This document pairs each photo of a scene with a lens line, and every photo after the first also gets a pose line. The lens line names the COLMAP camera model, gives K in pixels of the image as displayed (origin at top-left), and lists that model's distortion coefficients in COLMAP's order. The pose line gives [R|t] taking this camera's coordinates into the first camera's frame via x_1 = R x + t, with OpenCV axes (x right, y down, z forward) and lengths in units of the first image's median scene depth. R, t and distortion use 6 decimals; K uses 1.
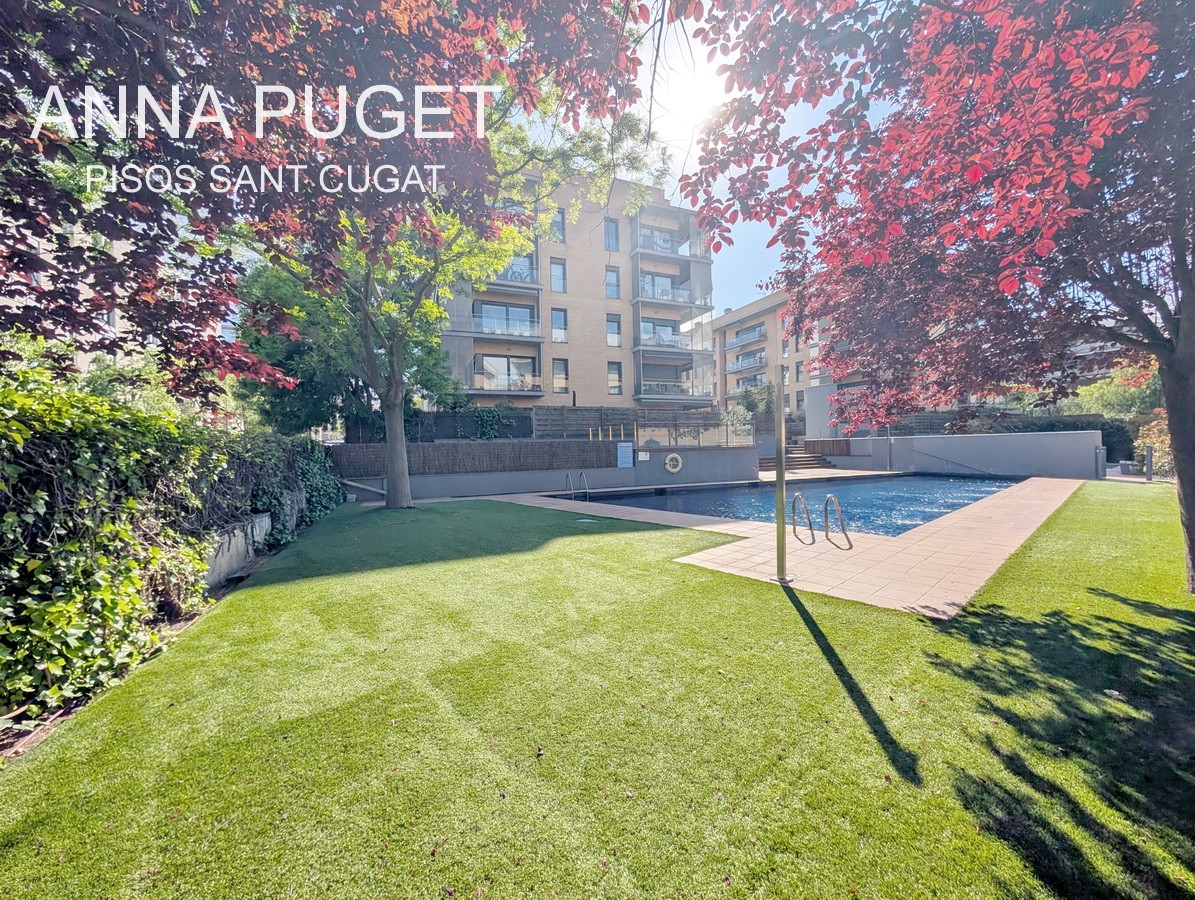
lens RADIAL K [[453.1, 0, 600.4], [0, 453.1, 446.8], [0, 0, 1]] dist [-0.002264, 0.000181]
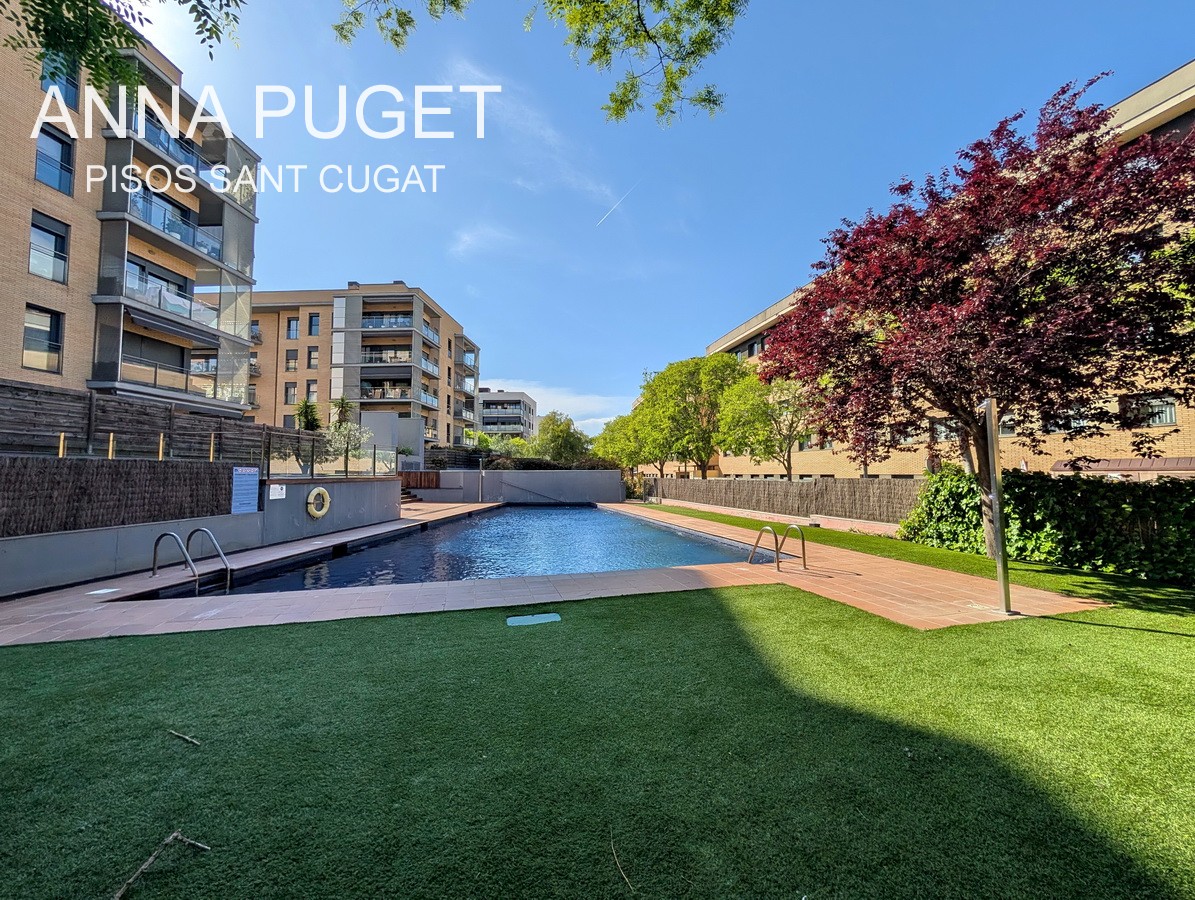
lens RADIAL K [[453.1, 0, 600.4], [0, 453.1, 448.0], [0, 0, 1]] dist [-0.002264, 0.000181]
pose [[0.425913, 0.072440, 0.901859, -0.150000], [-0.008775, 0.997073, -0.075944, 0.003063], [-0.904722, 0.024432, 0.425302, 0.223040]]
